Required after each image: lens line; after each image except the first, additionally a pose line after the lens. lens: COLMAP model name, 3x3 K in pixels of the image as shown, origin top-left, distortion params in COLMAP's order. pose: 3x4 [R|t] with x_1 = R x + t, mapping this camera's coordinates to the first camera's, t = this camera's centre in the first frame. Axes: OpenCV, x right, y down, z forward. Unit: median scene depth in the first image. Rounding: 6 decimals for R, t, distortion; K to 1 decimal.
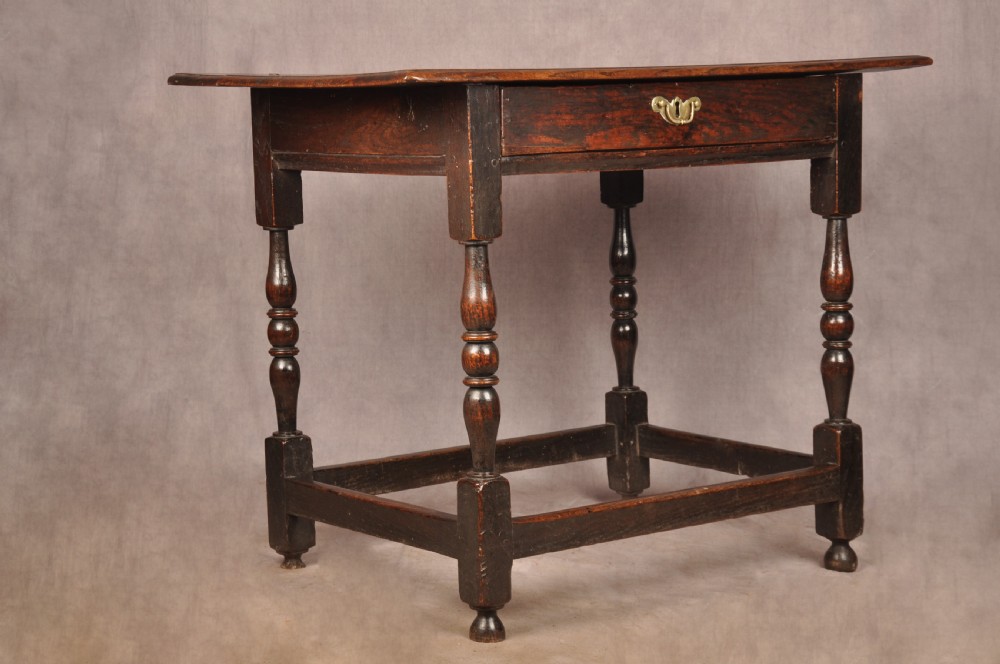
lens RADIAL K [[2145.3, 0, 499.5], [0, 2145.3, 360.7], [0, 0, 1]] dist [0.293092, 0.114310]
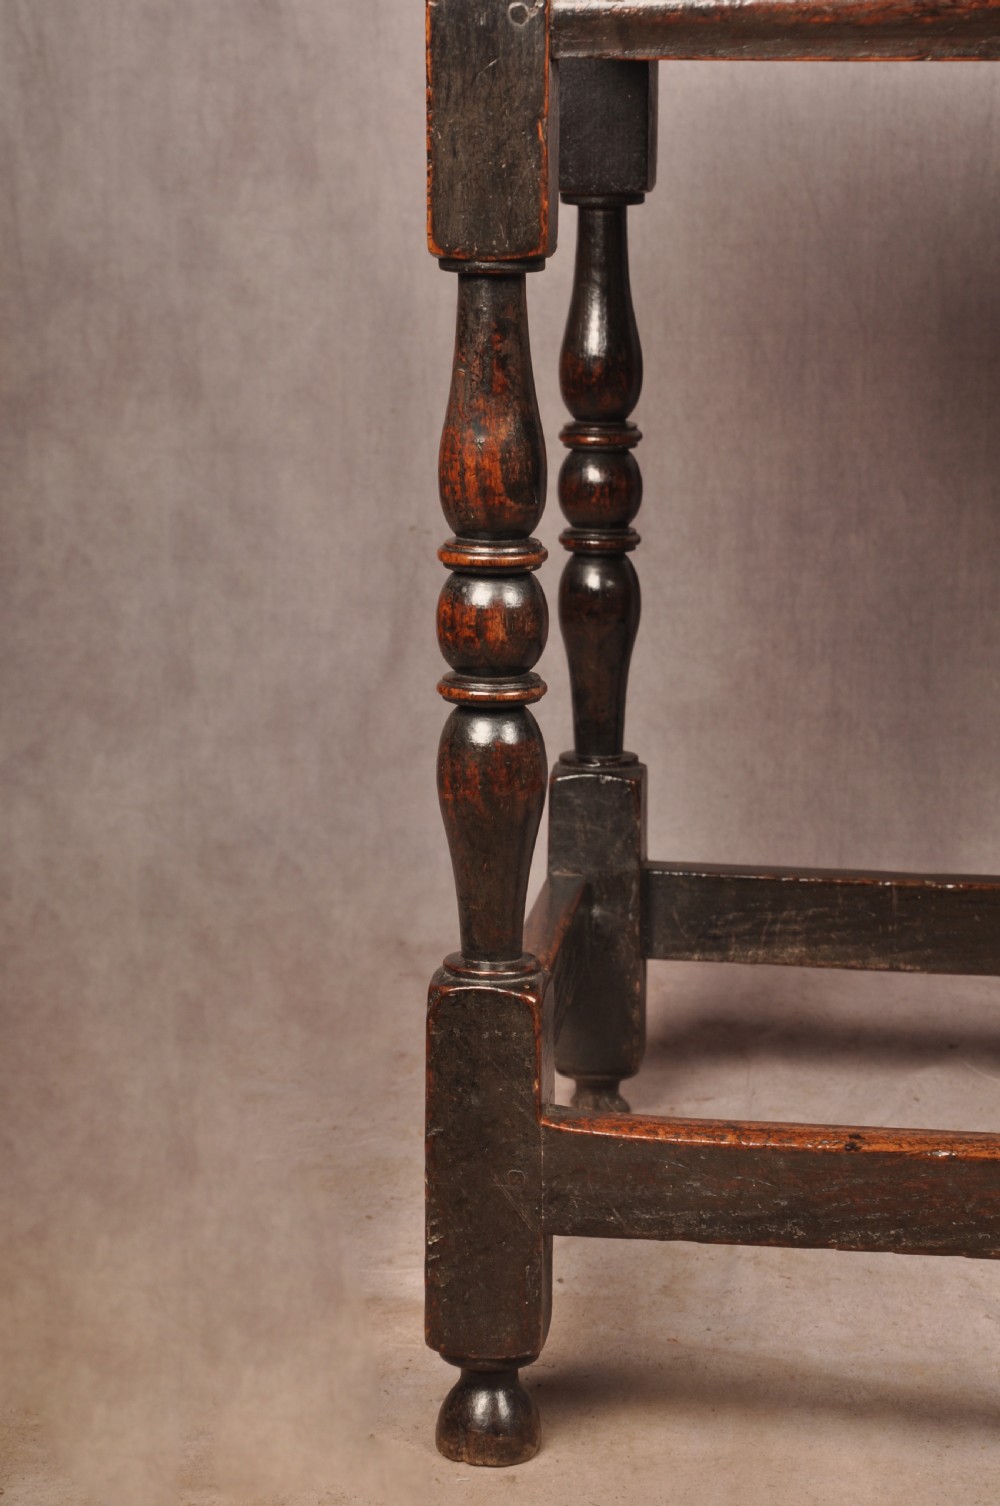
lens RADIAL K [[4205.1, 0, 500.0], [0, 4205.1, 753.0], [0, 0, 1]] dist [0.621463, 2.137183]
pose [[0.702629, 0.157849, -0.693827, 0.420589], [-0.108301, 0.987447, 0.114974, -0.052410], [0.703266, -0.005641, 0.710904, 0.504378]]
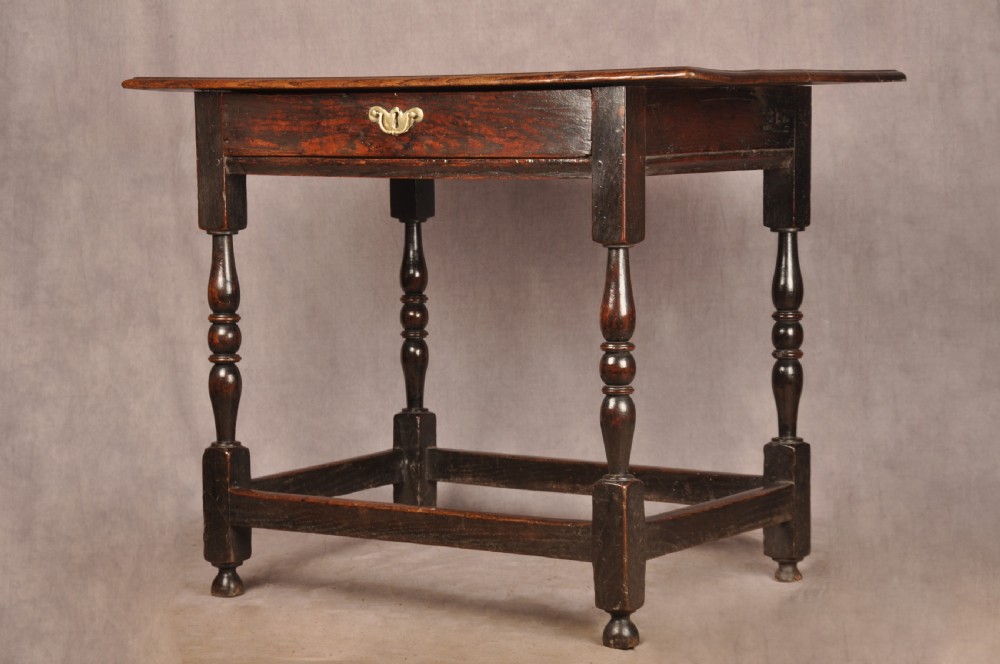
lens RADIAL K [[2792.3, 0, 500.0], [0, 2792.3, 332.0], [0, 0, 1]] dist [0.621463, 2.137183]
pose [[0.309755, 0.096727, -0.945884, 1.318850], [-0.116066, 0.991219, 0.063354, -0.105451], [0.943706, 0.090161, 0.318262, 0.632274]]
